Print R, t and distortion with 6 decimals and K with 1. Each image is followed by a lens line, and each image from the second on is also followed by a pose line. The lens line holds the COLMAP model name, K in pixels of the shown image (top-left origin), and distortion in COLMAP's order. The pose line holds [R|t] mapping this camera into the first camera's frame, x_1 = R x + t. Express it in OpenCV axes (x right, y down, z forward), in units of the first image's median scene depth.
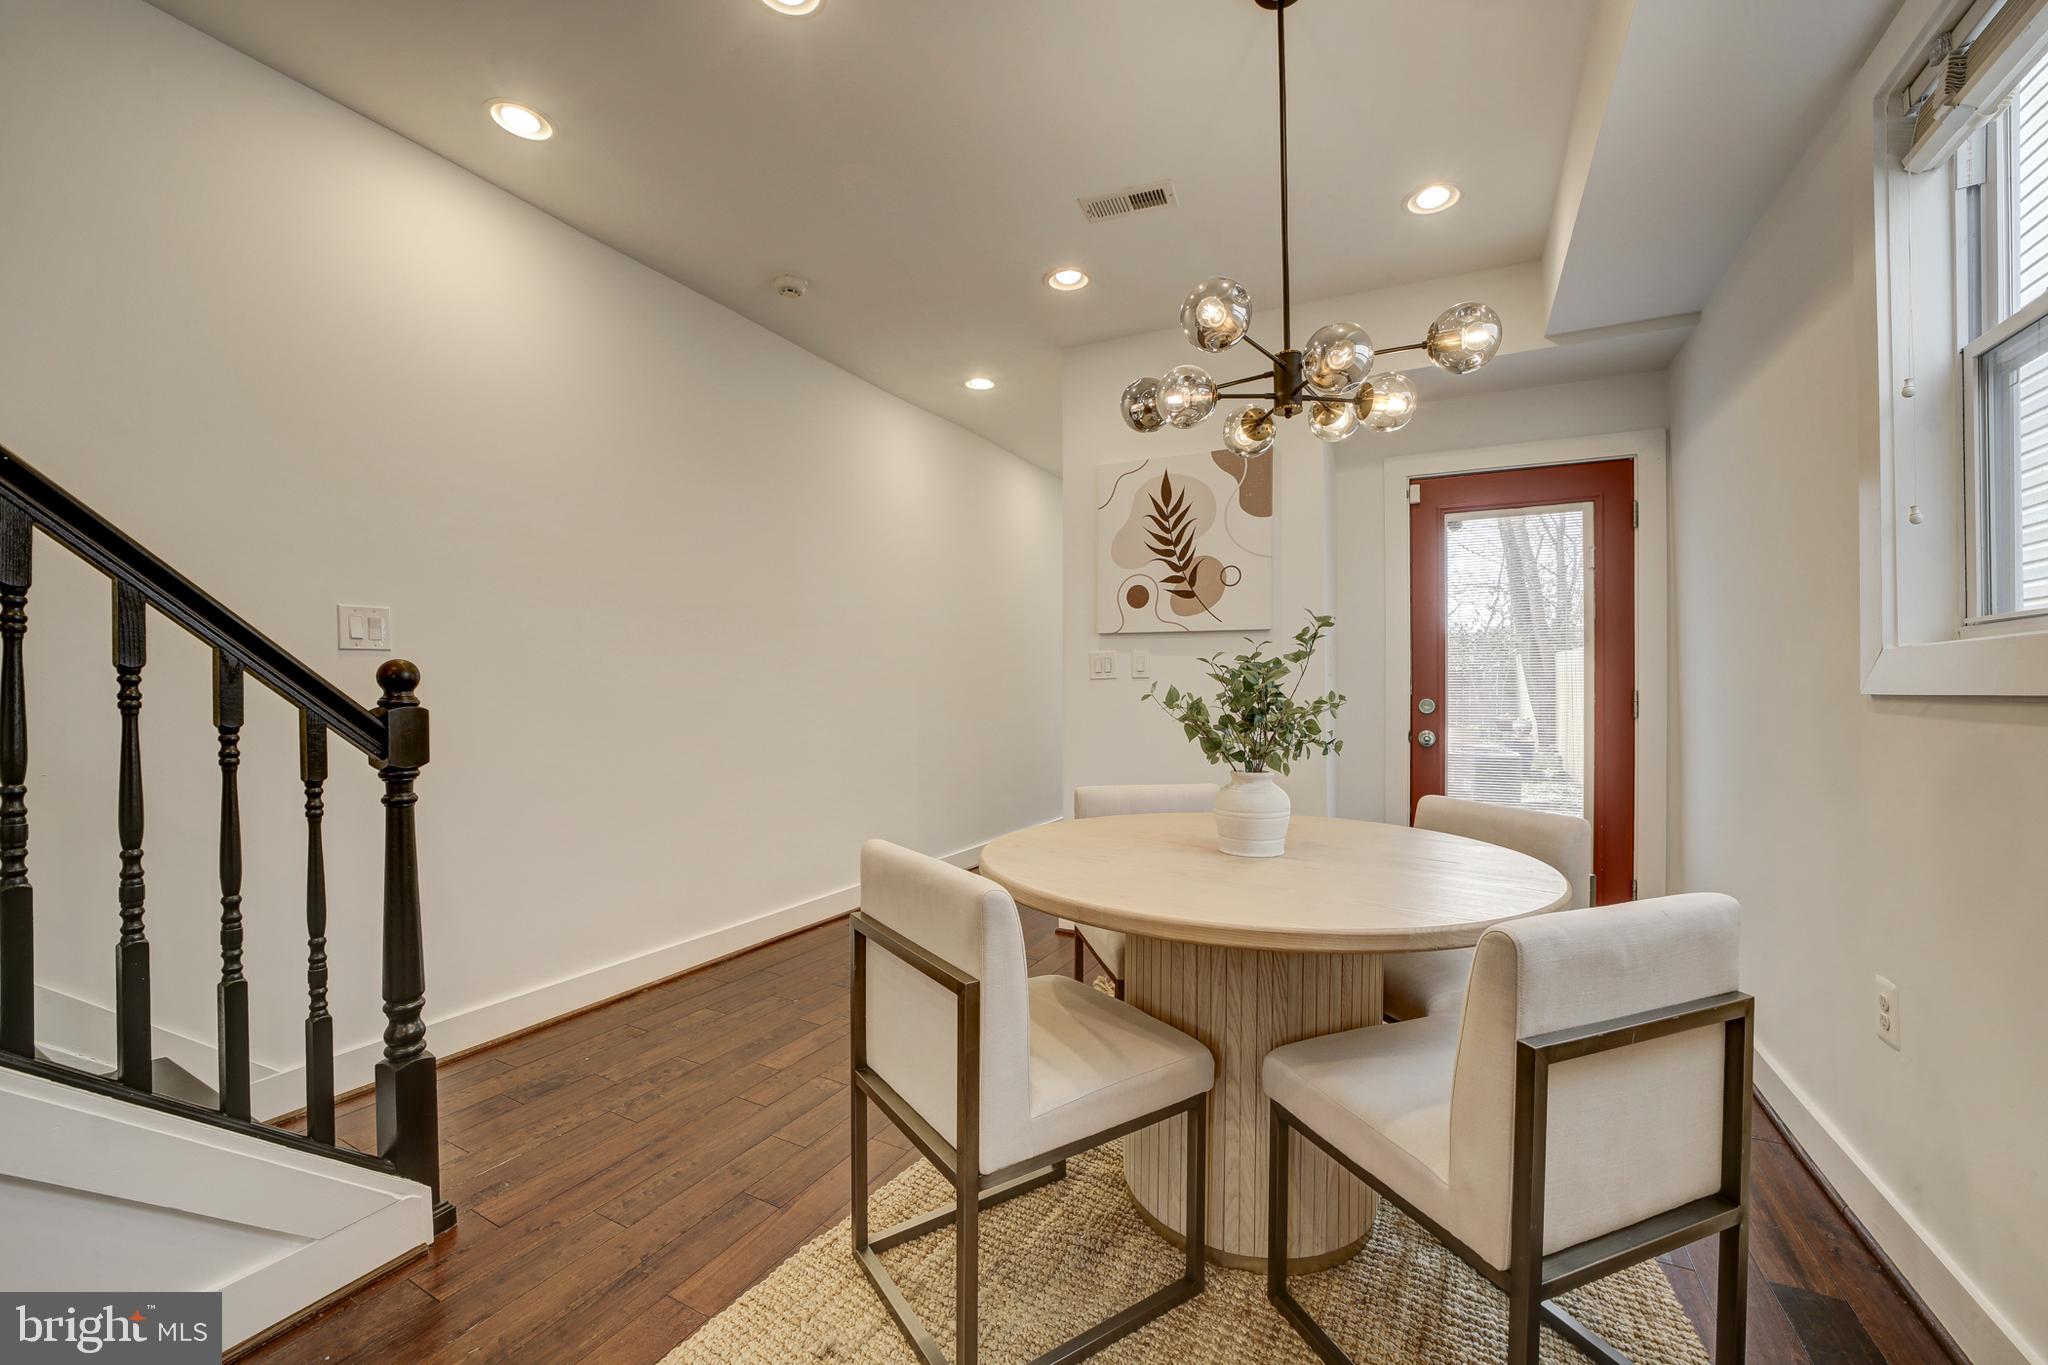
lens RADIAL K [[806.9, 0, 1030.2], [0, 806.9, 694.4], [0, 0, 1]] dist [-0.017218, 0.000500]
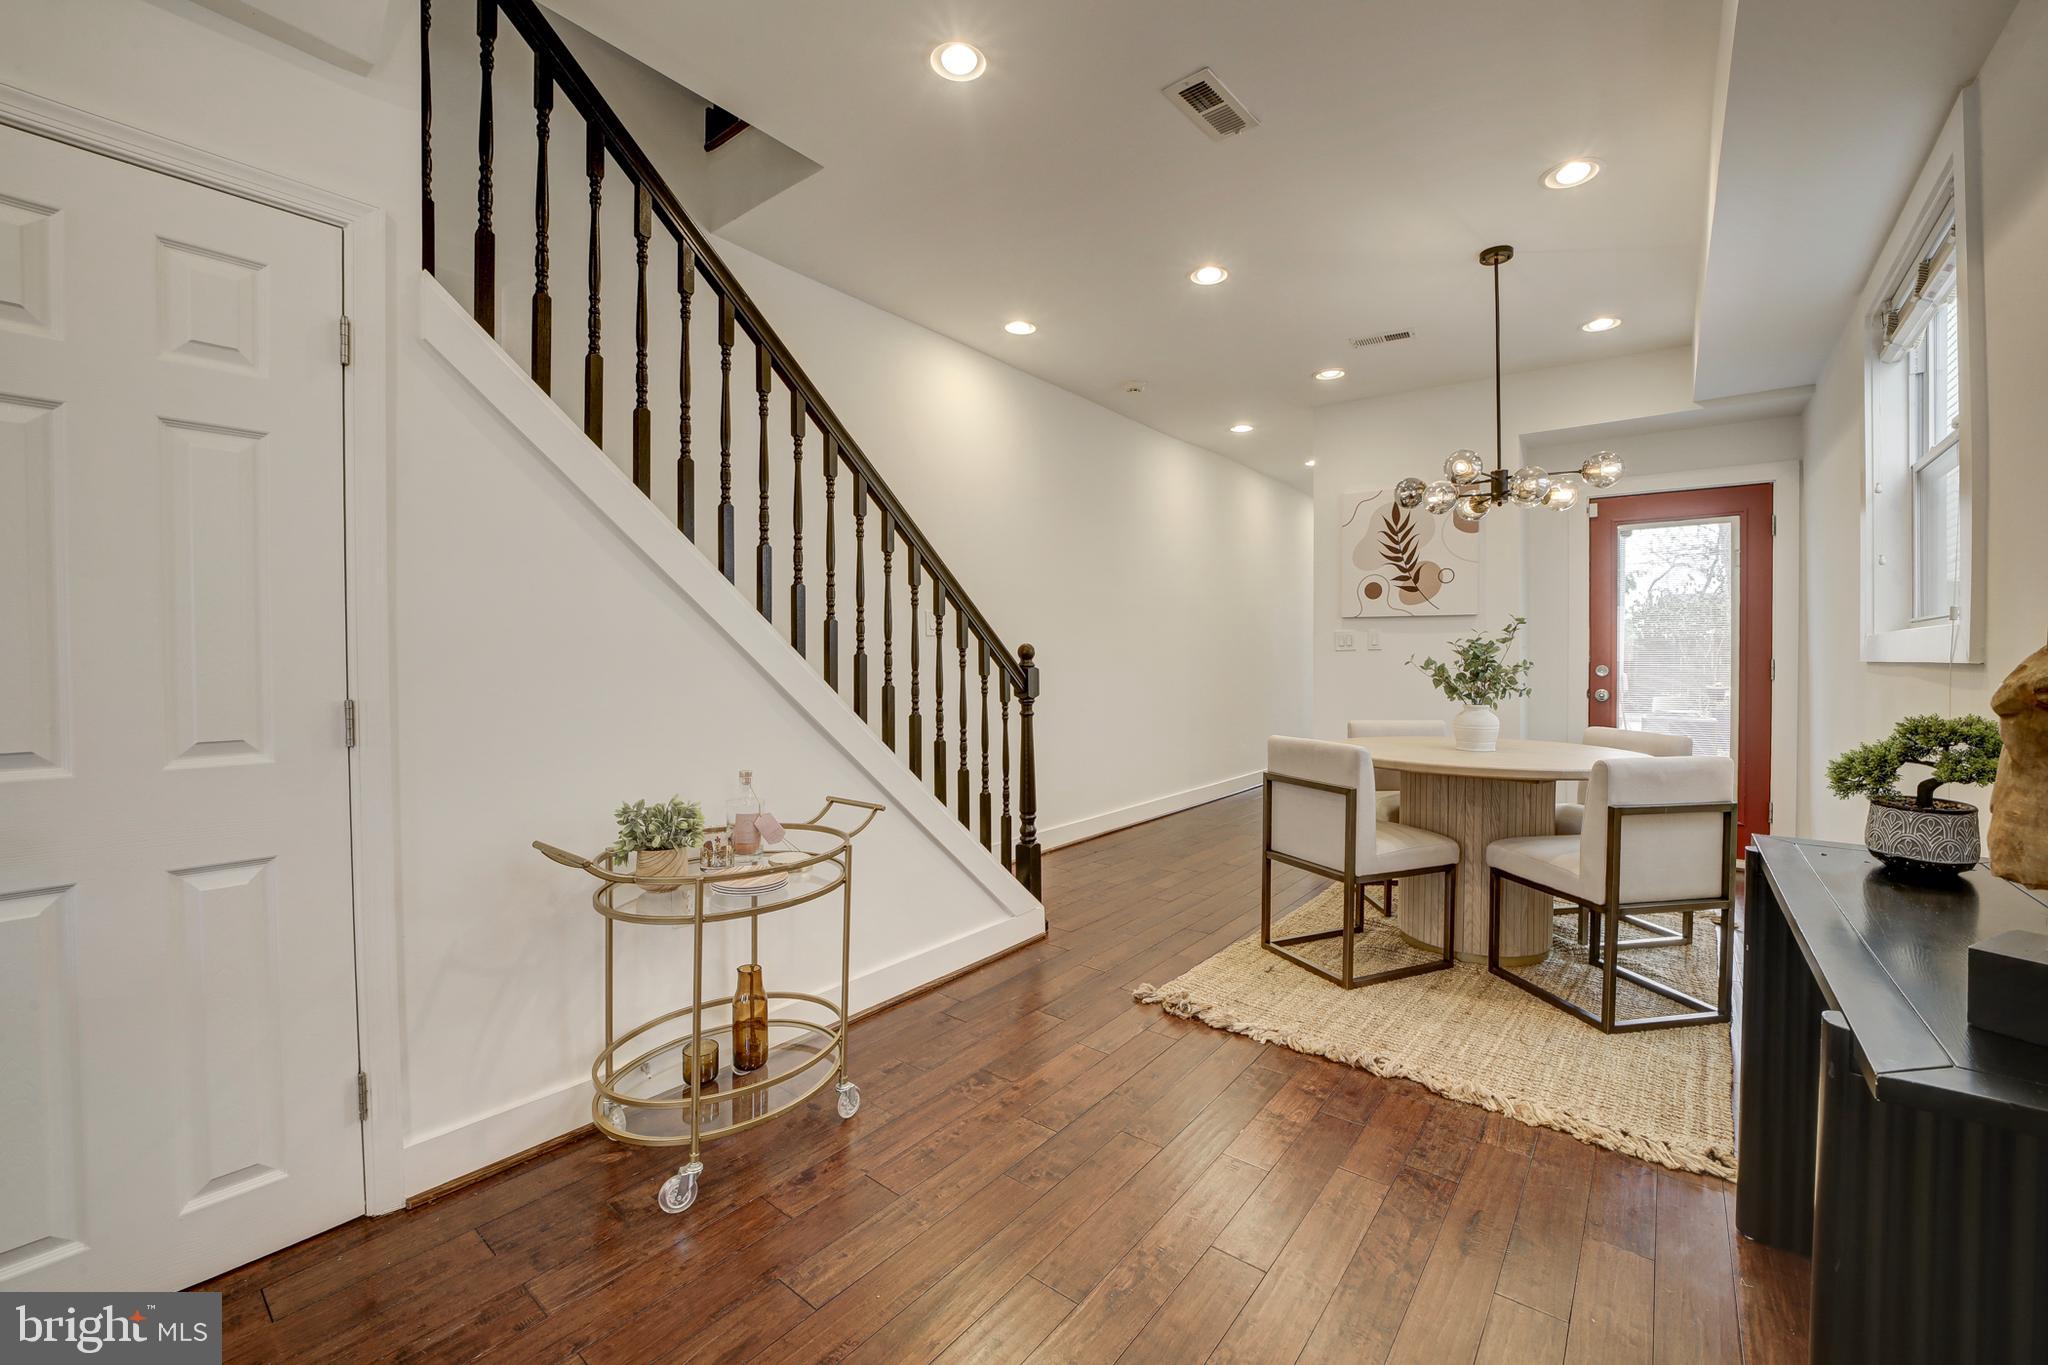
lens RADIAL K [[835.3, 0, 1049.3], [0, 835.3, 671.3], [0, 0, 1]] dist [-0.009520, 0.000164]
pose [[0.987167, 0.001895, -0.159678, -0.341065], [-0.000308, 0.999950, 0.009962, 0.003578], [0.159689, -0.009785, 0.987119, -0.910130]]
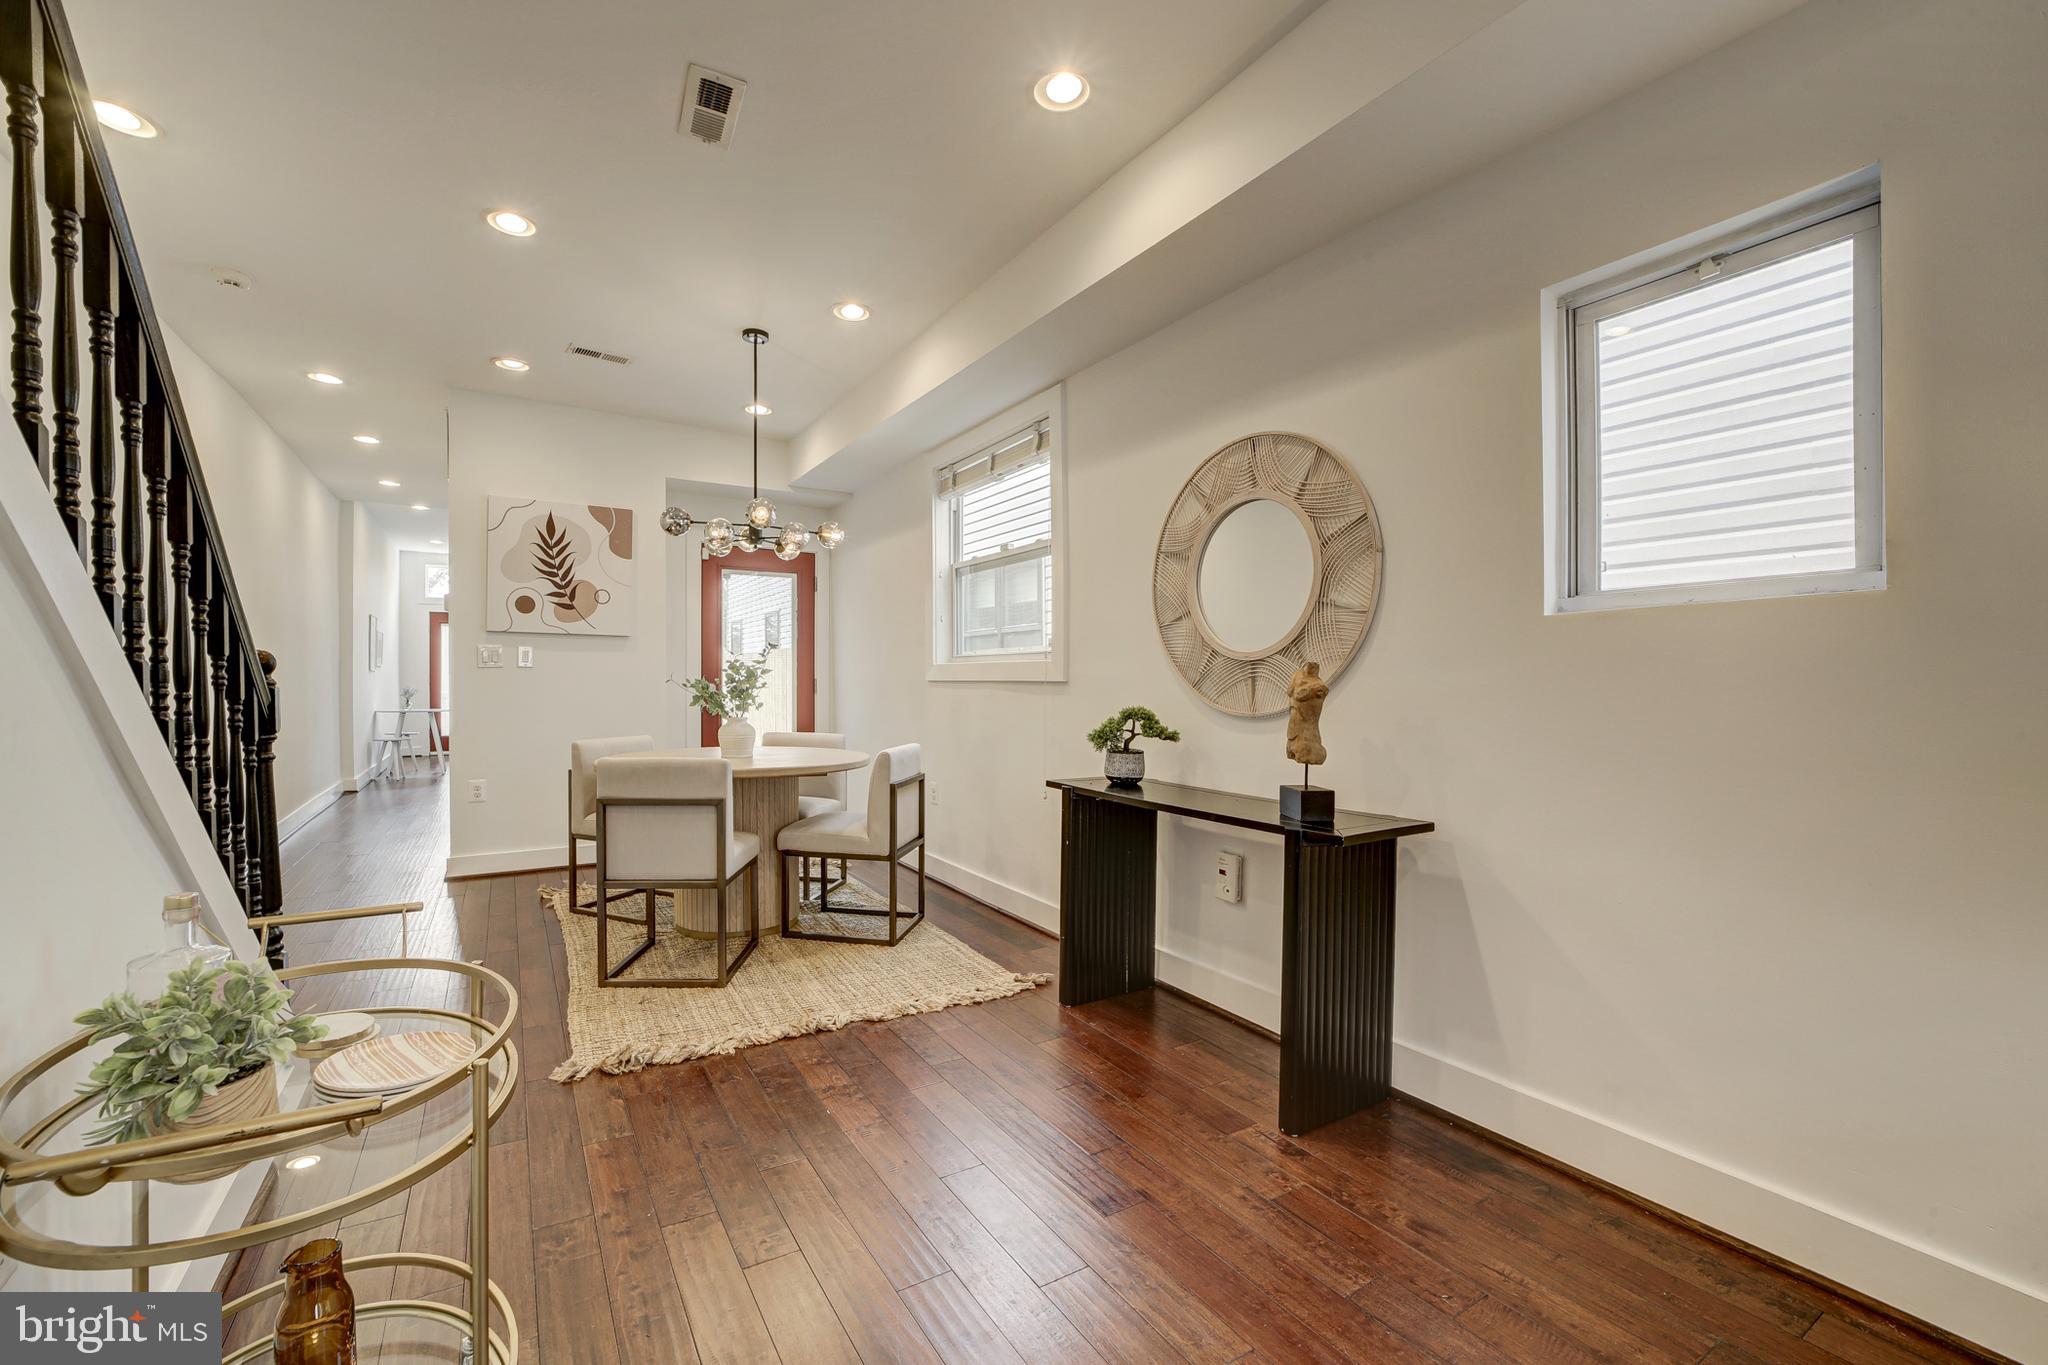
lens RADIAL K [[829.8, 0, 999.1], [0, 829.8, 683.9], [0, 0, 1]] dist [-0.000555, 0.000070]
pose [[0.522043, -0.002132, 0.852917, -1.119001], [-0.000224, 0.999996, 0.002637, 0.004172], [-0.852919, -0.001568, 0.522040, -0.634720]]
